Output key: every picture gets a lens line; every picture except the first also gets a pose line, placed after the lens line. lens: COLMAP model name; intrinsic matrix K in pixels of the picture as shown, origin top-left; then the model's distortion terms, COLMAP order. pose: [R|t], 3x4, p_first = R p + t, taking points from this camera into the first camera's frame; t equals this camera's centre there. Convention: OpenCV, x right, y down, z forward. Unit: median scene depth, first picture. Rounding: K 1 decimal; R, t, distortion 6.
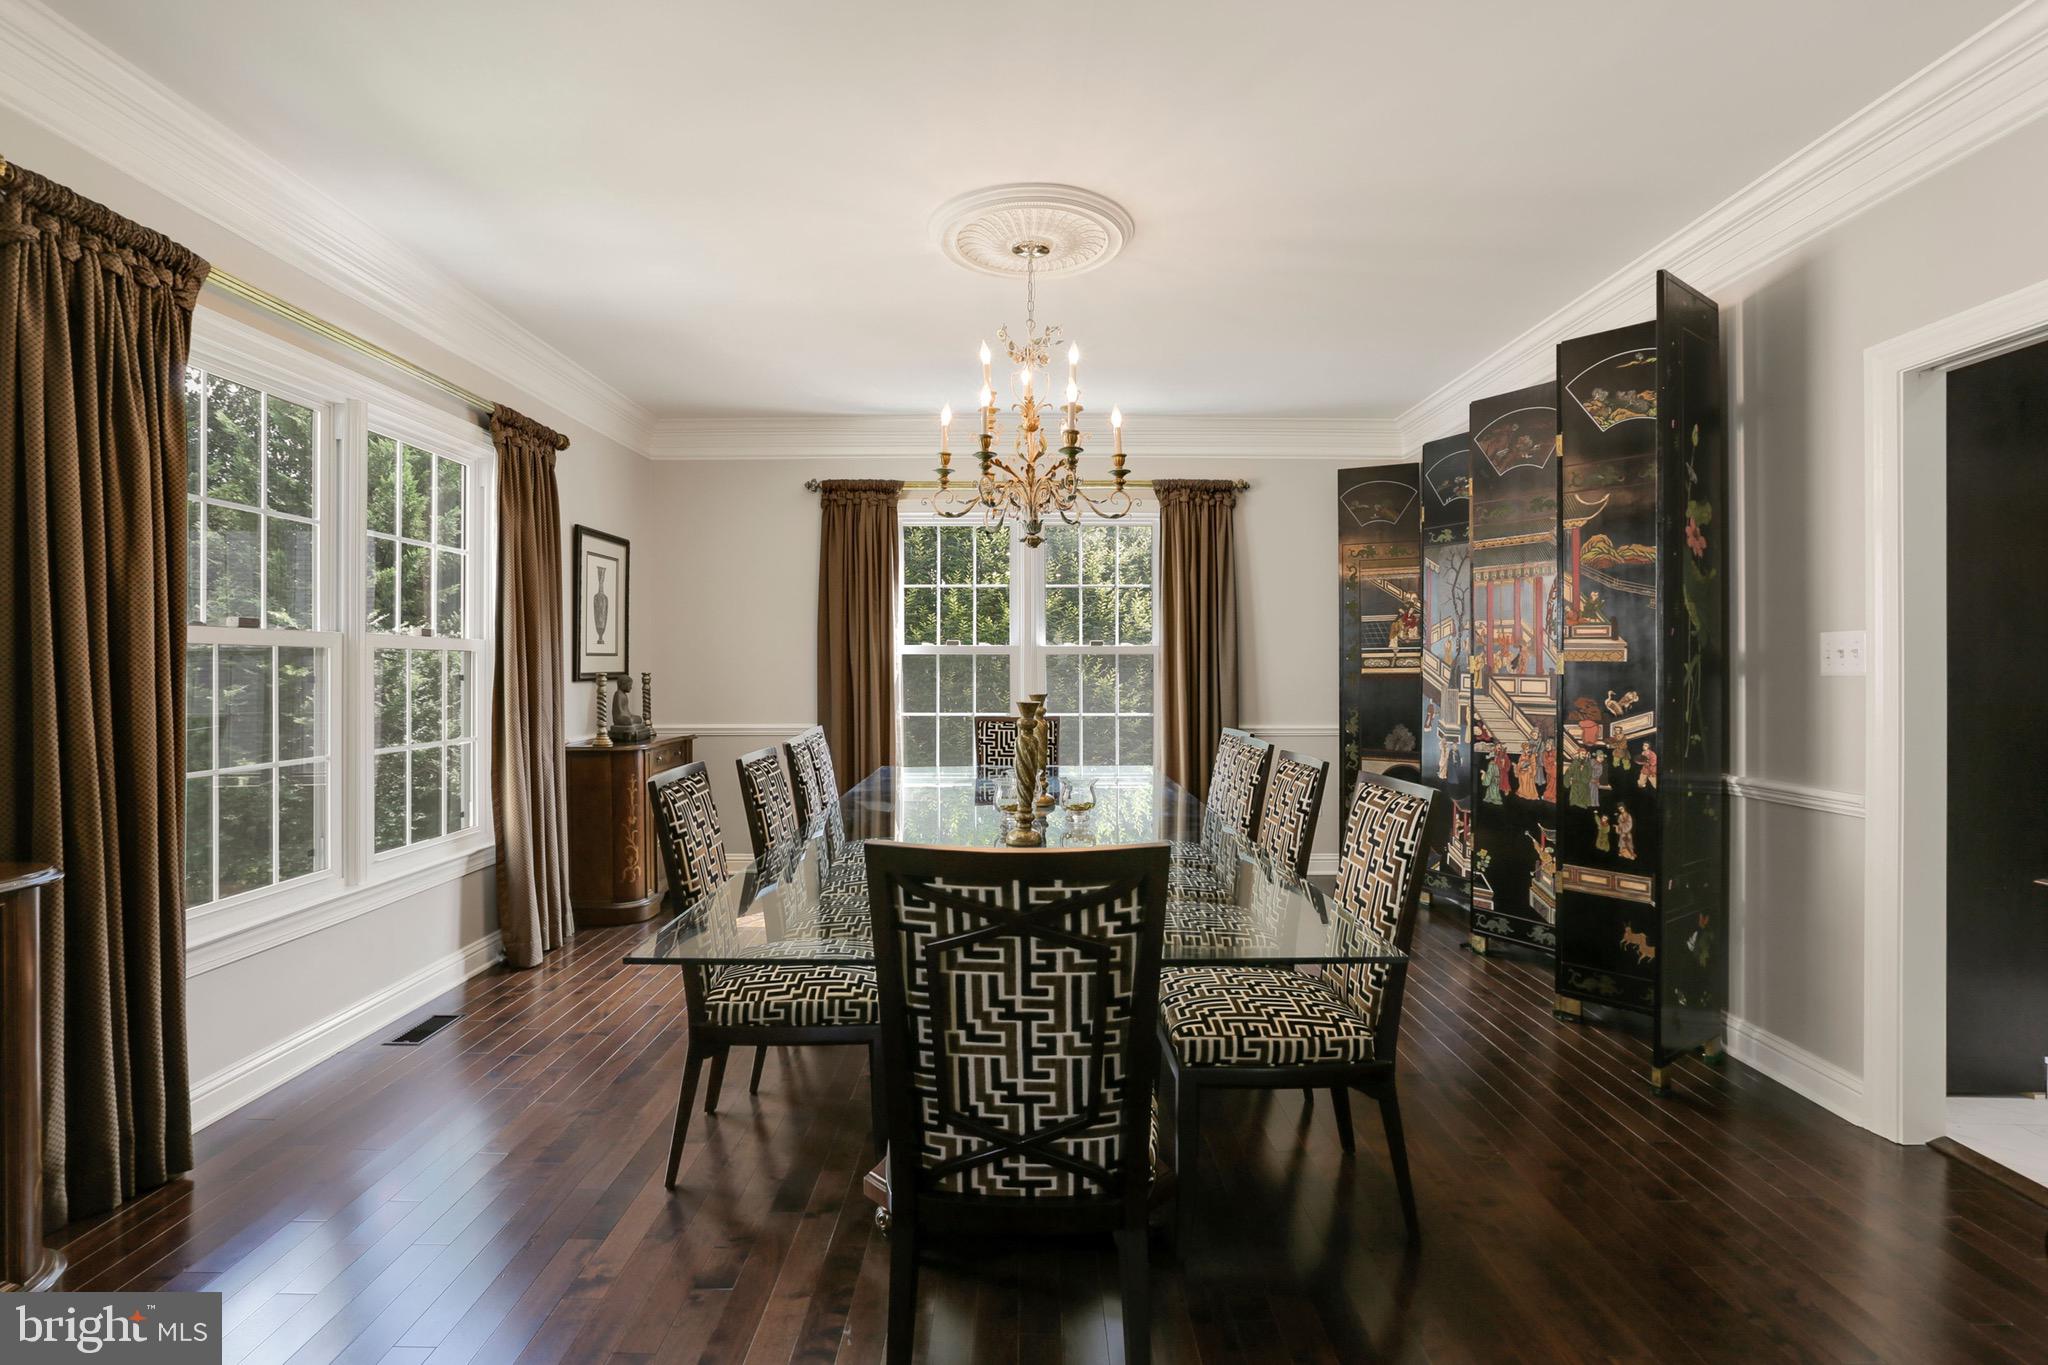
lens RADIAL K [[981.5, 0, 1021.4], [0, 981.5, 679.1], [0, 0, 1]] dist [-0.020357, 0.000258]
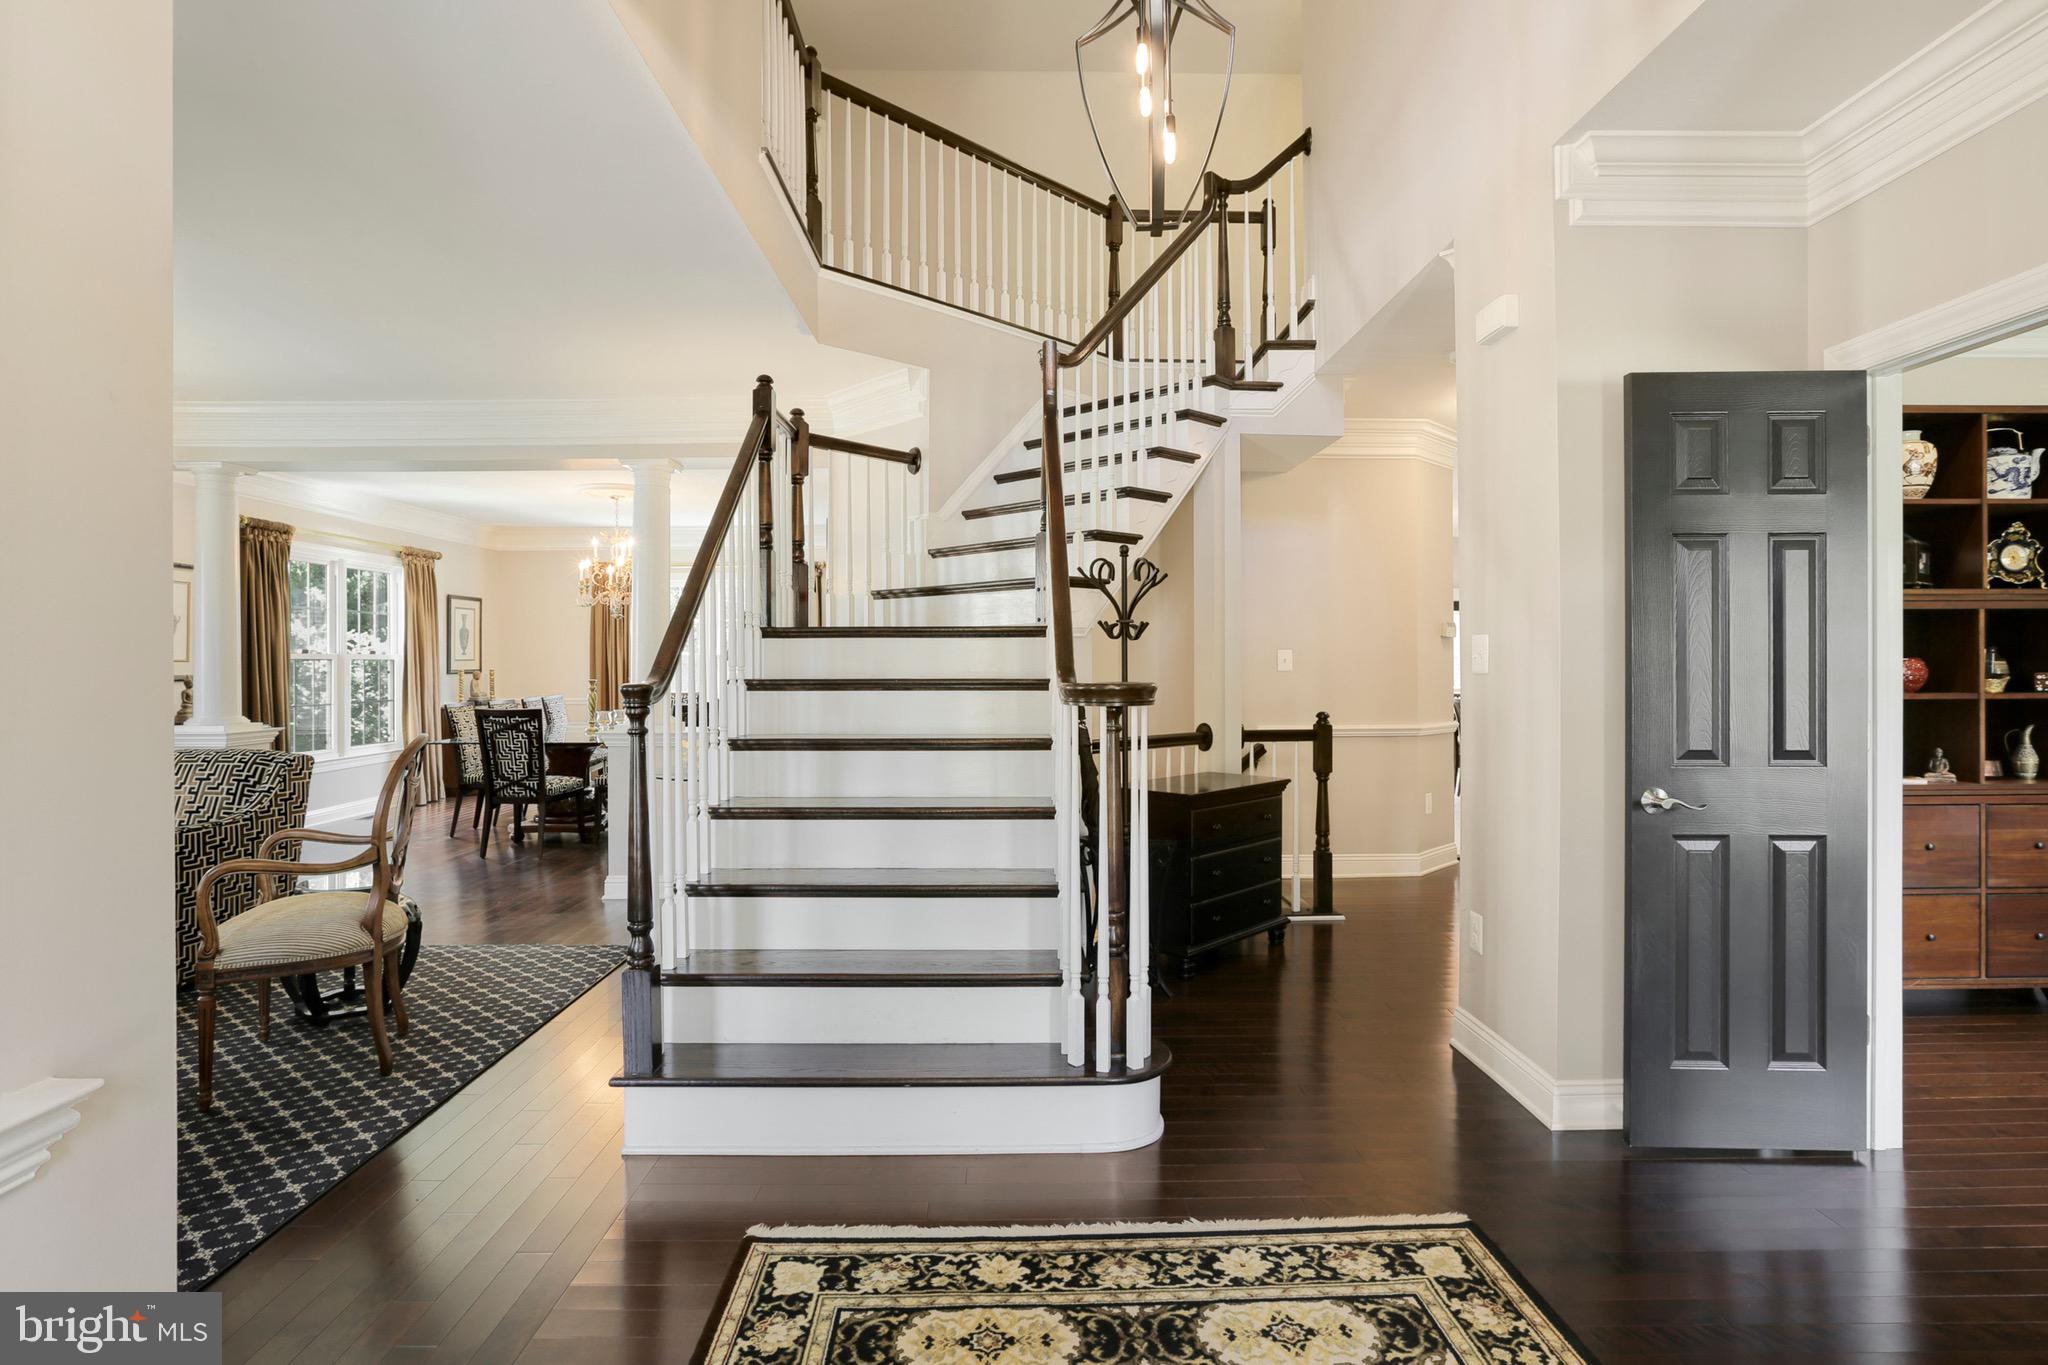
lens RADIAL K [[1059.1, 0, 1008.1], [0, 1059.1, 676.6], [0, 0, 1]] dist [-0.002616, 0.000677]
pose [[0.999990, 0.003466, -0.002906, 0.838304], [-0.003474, 0.999990, -0.002795, 0.011437], [0.002896, 0.002805, 0.999992, -1.392584]]
